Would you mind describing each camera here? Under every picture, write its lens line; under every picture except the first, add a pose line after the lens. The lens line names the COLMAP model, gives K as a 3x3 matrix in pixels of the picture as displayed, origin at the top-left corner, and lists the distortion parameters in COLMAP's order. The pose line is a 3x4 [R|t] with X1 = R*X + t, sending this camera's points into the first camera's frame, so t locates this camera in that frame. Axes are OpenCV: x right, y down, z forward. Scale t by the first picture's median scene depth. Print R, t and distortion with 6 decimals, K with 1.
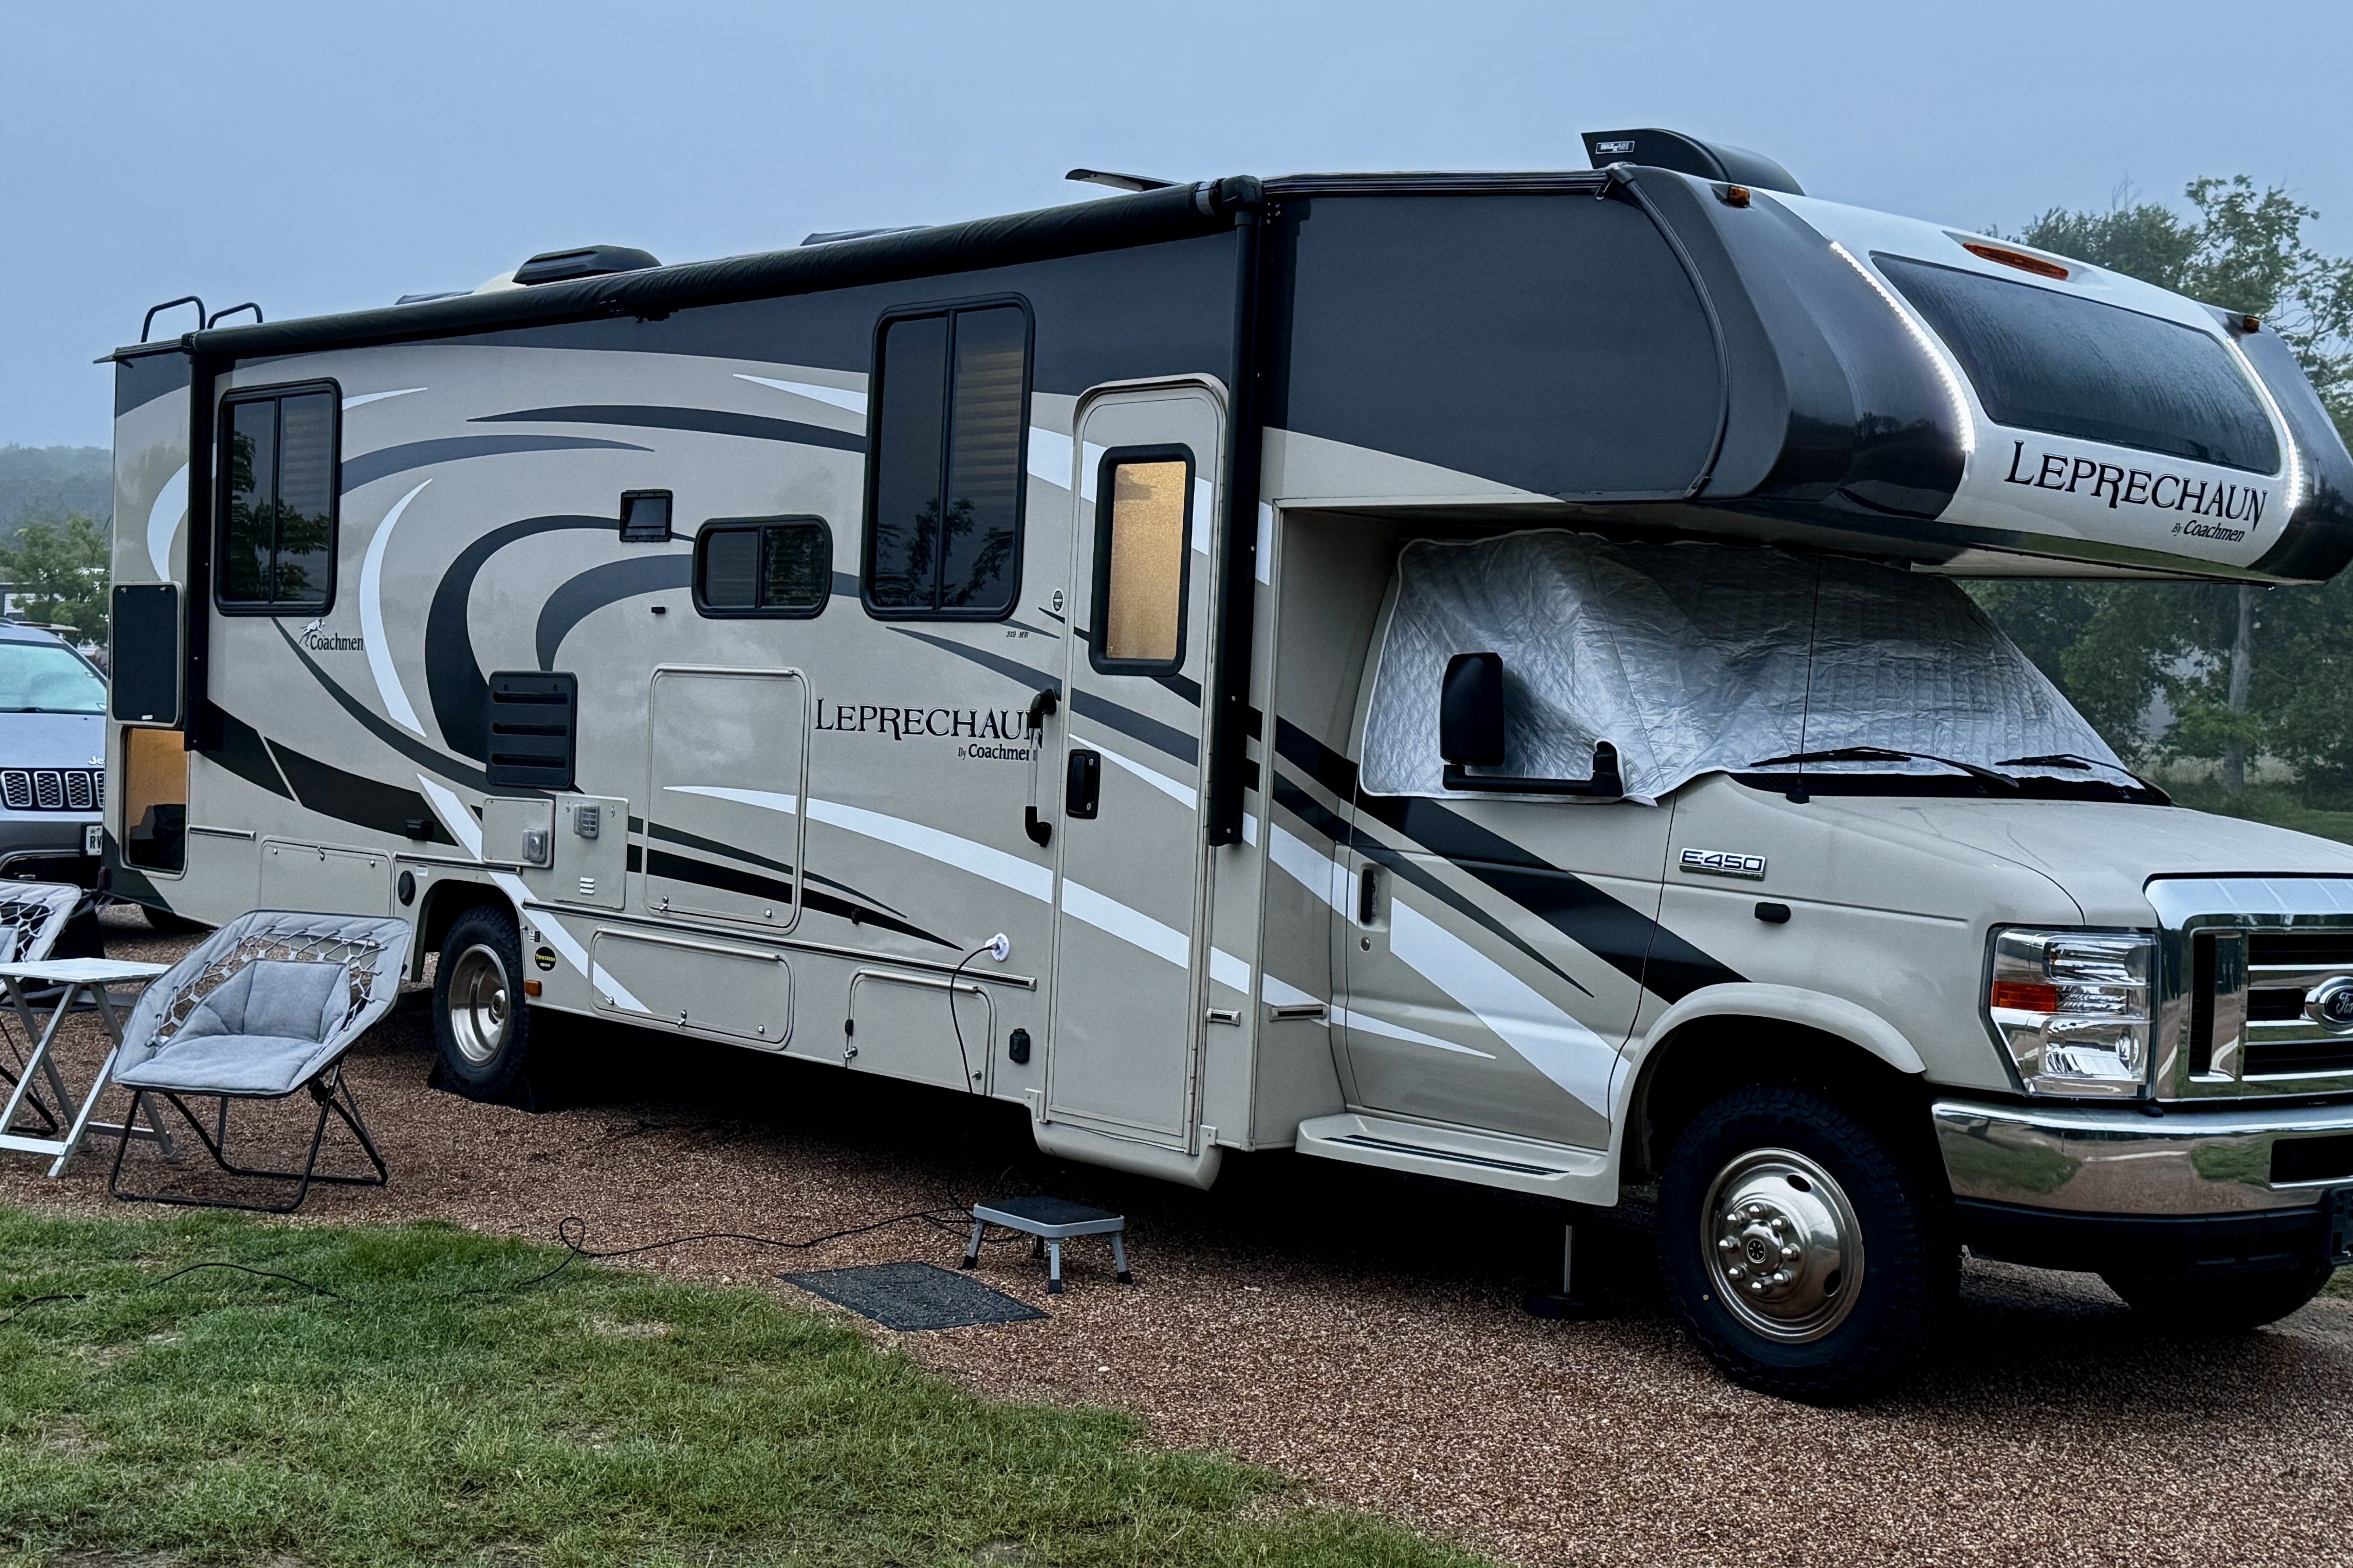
lens RADIAL K [[2835.2, 0, 1186.4], [0, 2835.2, 791.3], [0, 0, 1]] dist [0.180311, 0.000000]
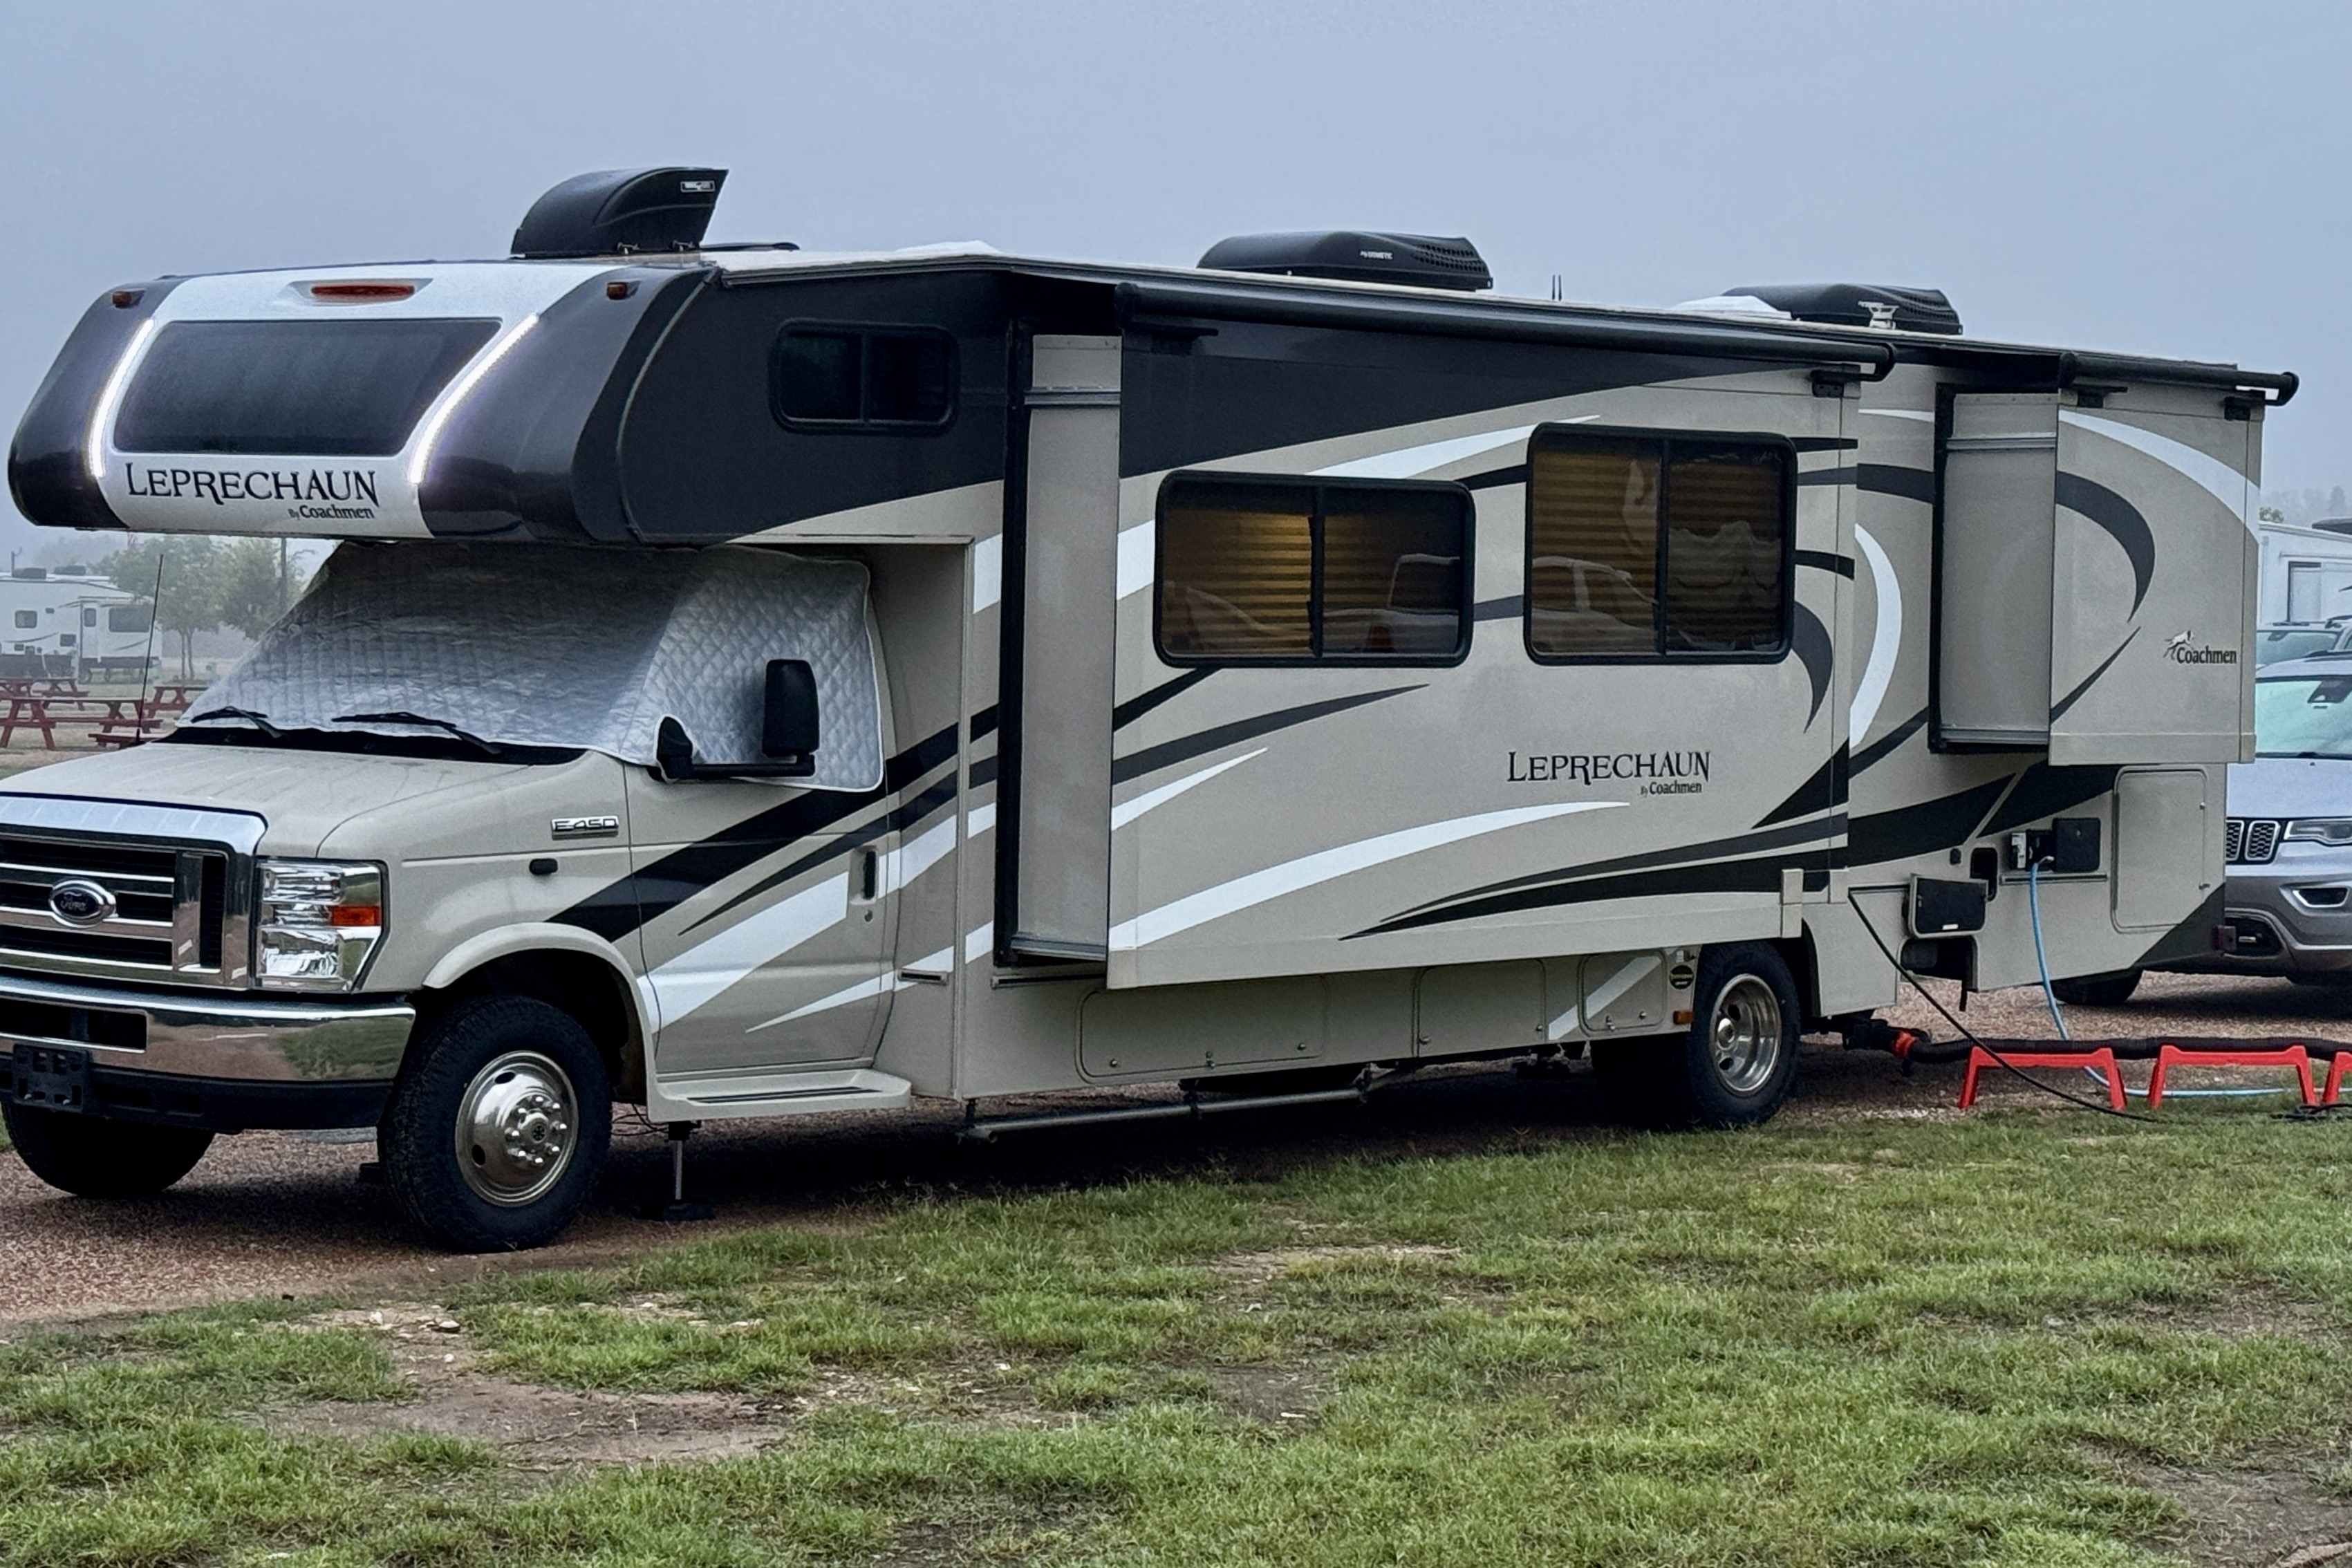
lens RADIAL K [[4845.8, 0, 1180.7], [0, 4845.8, 782.8], [0, 0, 1]] dist [0.063359, 0.000000]
pose [[0.116462, -0.007836, -0.993164, 2.209463], [-0.040350, 0.999106, -0.012615, 0.025702], [0.992375, 0.041543, 0.116042, 1.082052]]
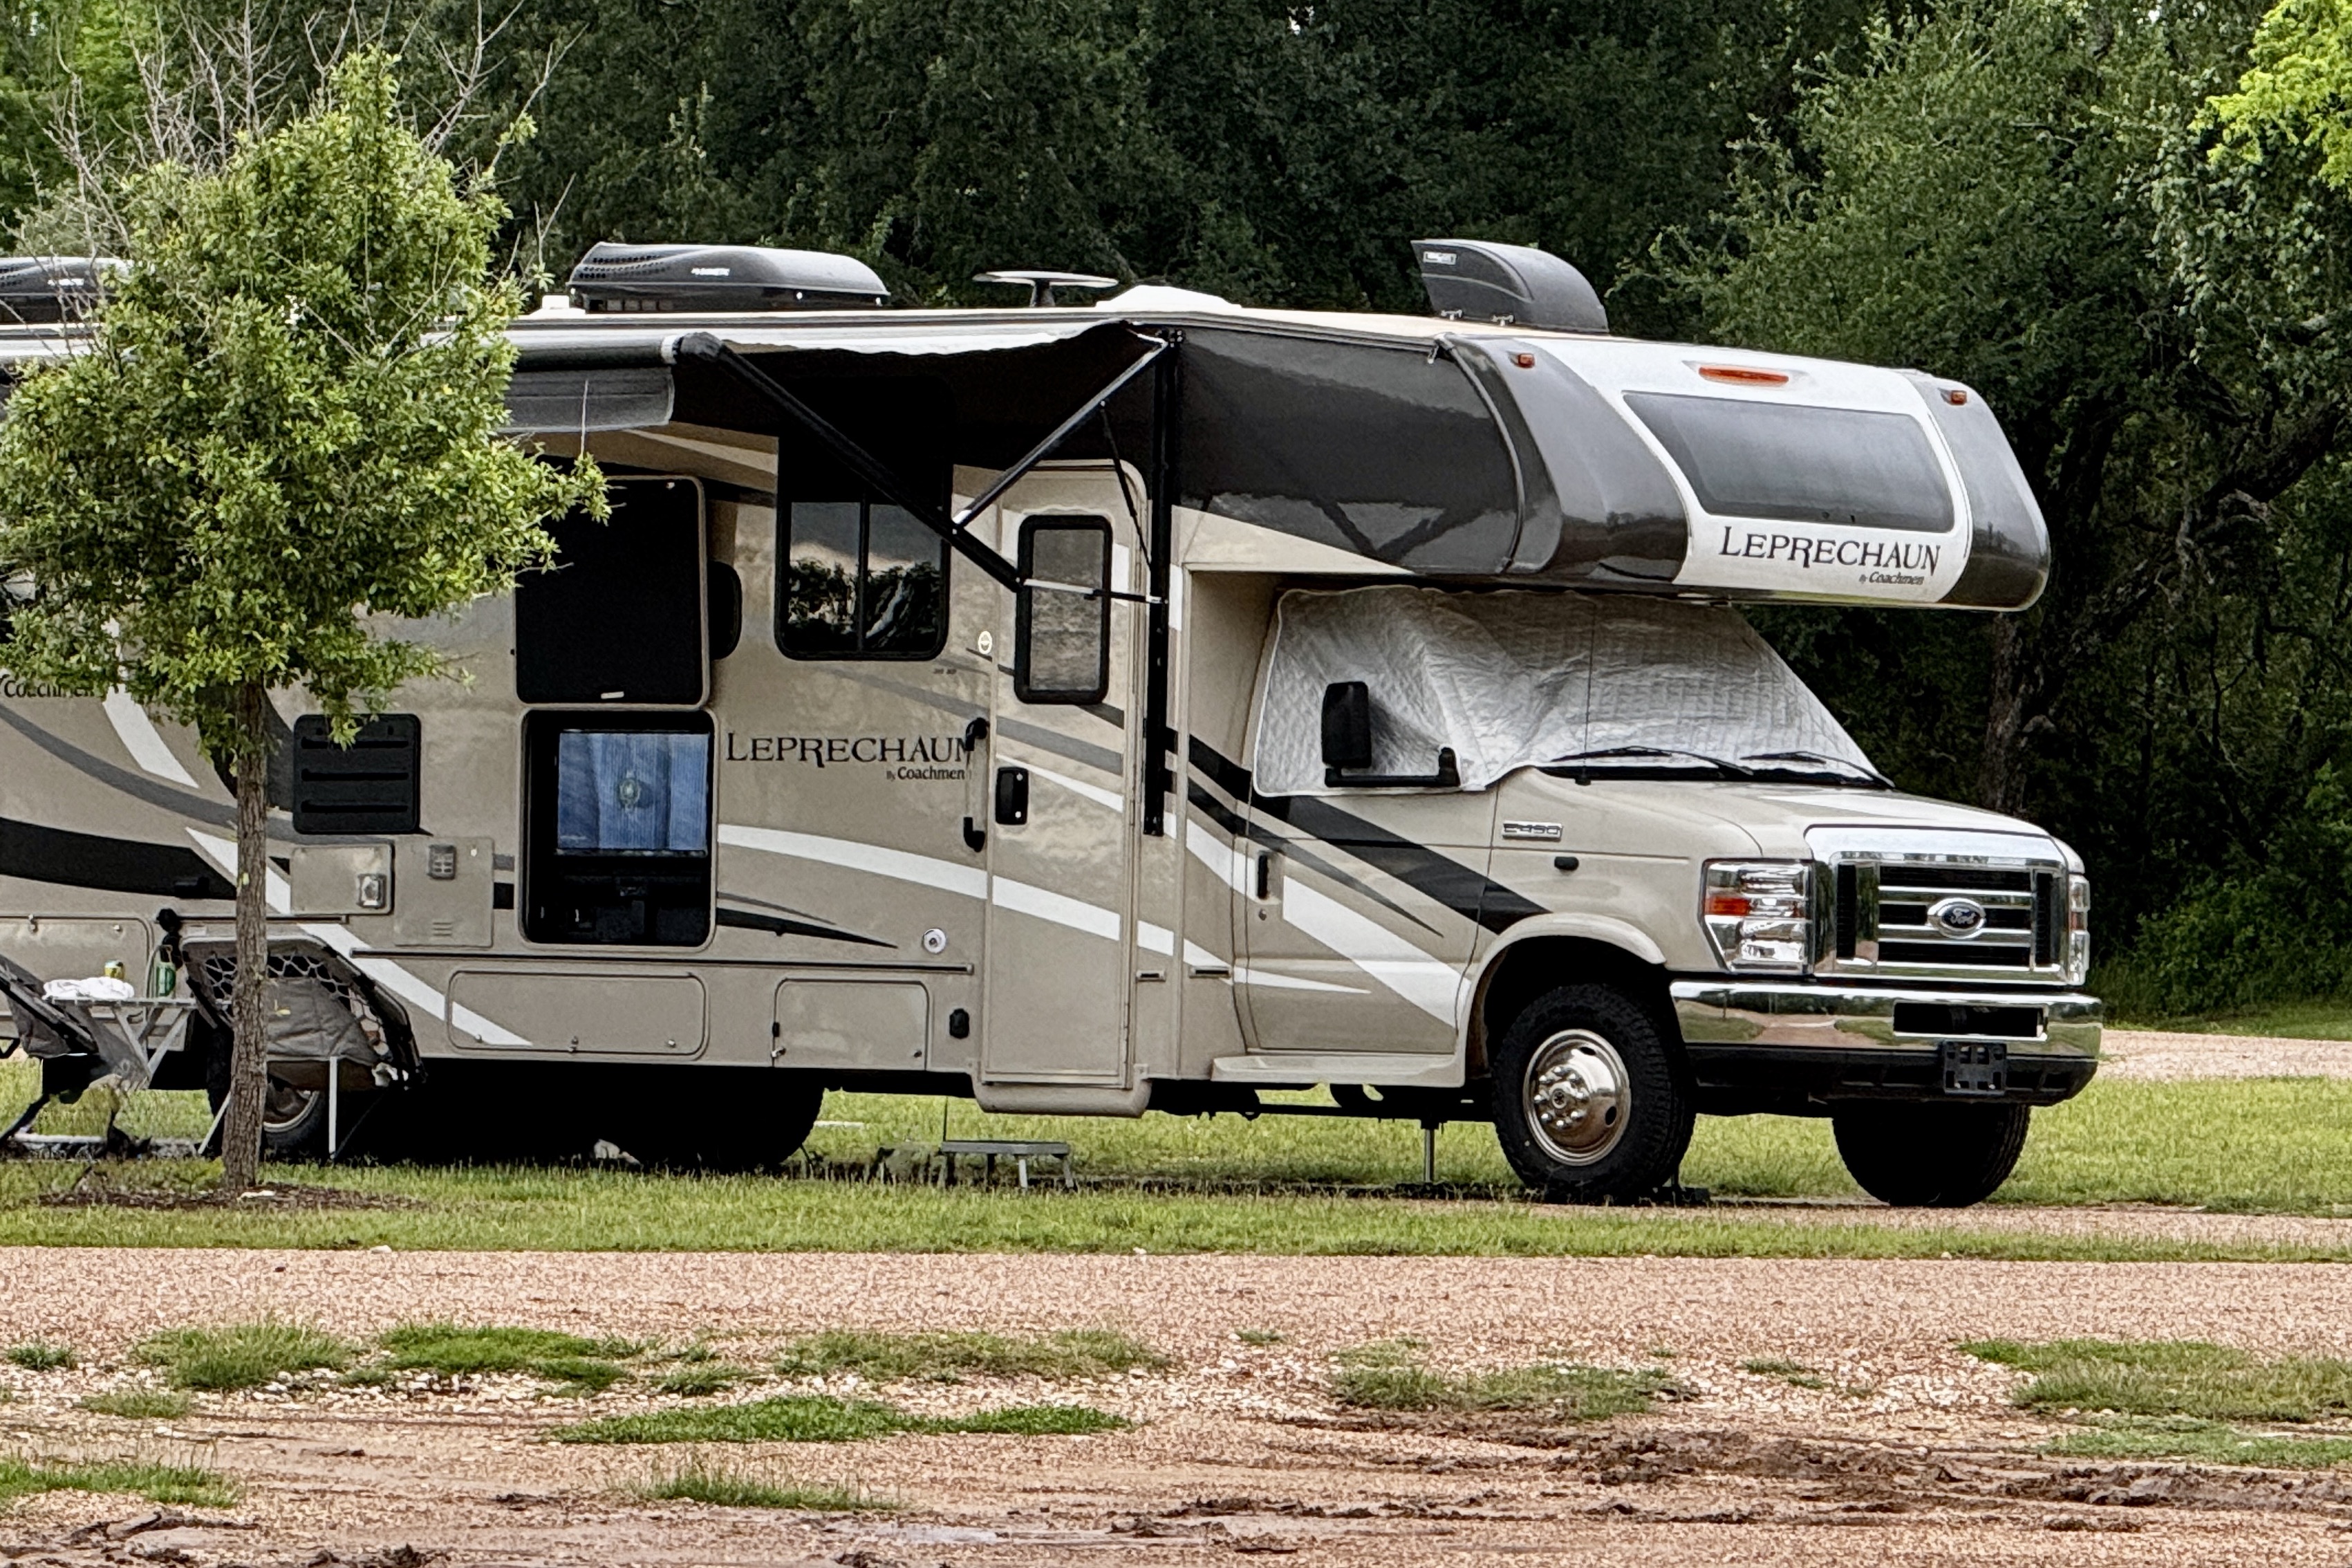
lens RADIAL K [[13584.7, 0, 1176.5], [0, 13584.7, 787.0], [0, 0, 1]] dist [1.393140, 0.000000]
pose [[0.991941, -0.022563, 0.124675, -0.720279], [0.026668, 0.999152, -0.031360, 0.184246], [-0.123862, 0.034432, 0.991702, -4.938361]]
